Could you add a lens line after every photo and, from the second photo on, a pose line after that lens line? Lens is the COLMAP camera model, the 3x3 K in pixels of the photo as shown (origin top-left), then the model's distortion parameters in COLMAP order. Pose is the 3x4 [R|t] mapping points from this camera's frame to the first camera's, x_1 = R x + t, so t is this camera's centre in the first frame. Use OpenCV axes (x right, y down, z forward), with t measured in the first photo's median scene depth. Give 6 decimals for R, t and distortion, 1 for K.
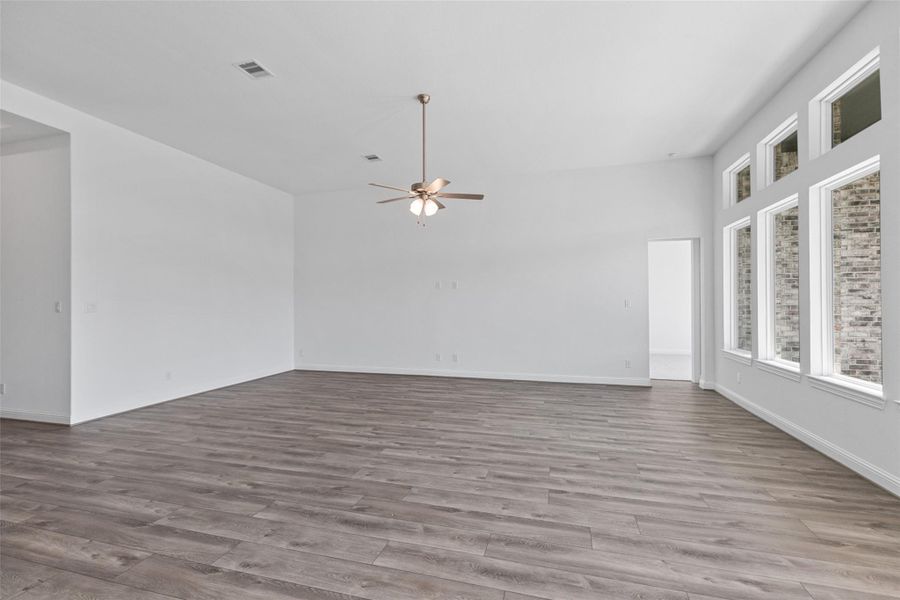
lens RADIAL K [[402.0, 0, 448.6], [0, 402.0, 298.6], [0, 0, 1]] dist [0.008609, -0.001952]
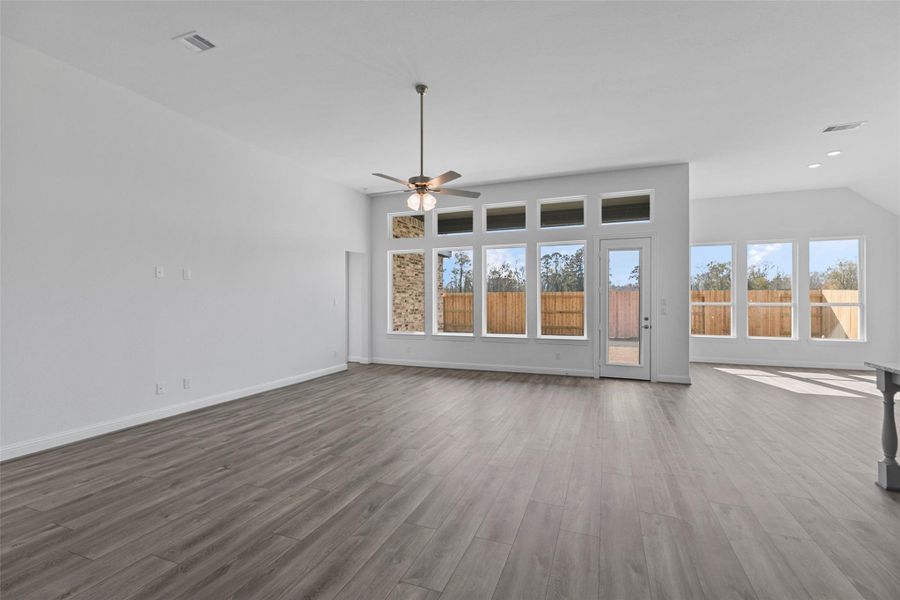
lens RADIAL K [[402.0, 0, 450.3], [0, 402.0, 300.2], [0, 0, 1]] dist [0.008609, -0.001952]
pose [[0.087713, 0.006317, 0.996126, -1.228482], [-0.012490, 0.999908, -0.005242, 0.017646], [-0.996067, -0.011982, 0.087784, 1.018884]]
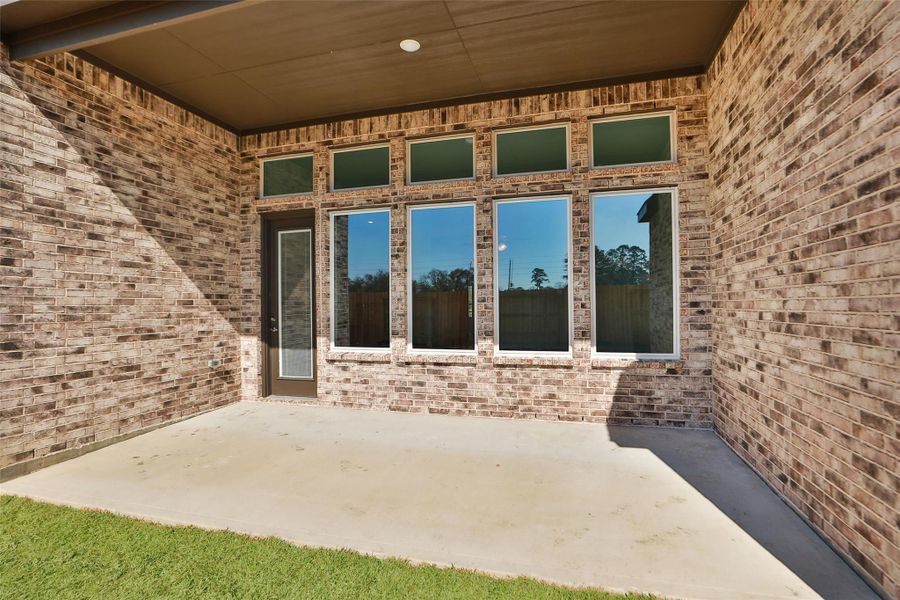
lens RADIAL K [[441.7, 0, 448.2], [0, 441.7, 304.6], [0, 0, 1]] dist [-0.034021, 0.002068]
pose [[-0.001412, -0.001216, -0.999998, 2.367081], [0.019711, 0.999805, -0.001244, 0.043262], [0.999805, -0.019713, -0.001388, 0.934354]]
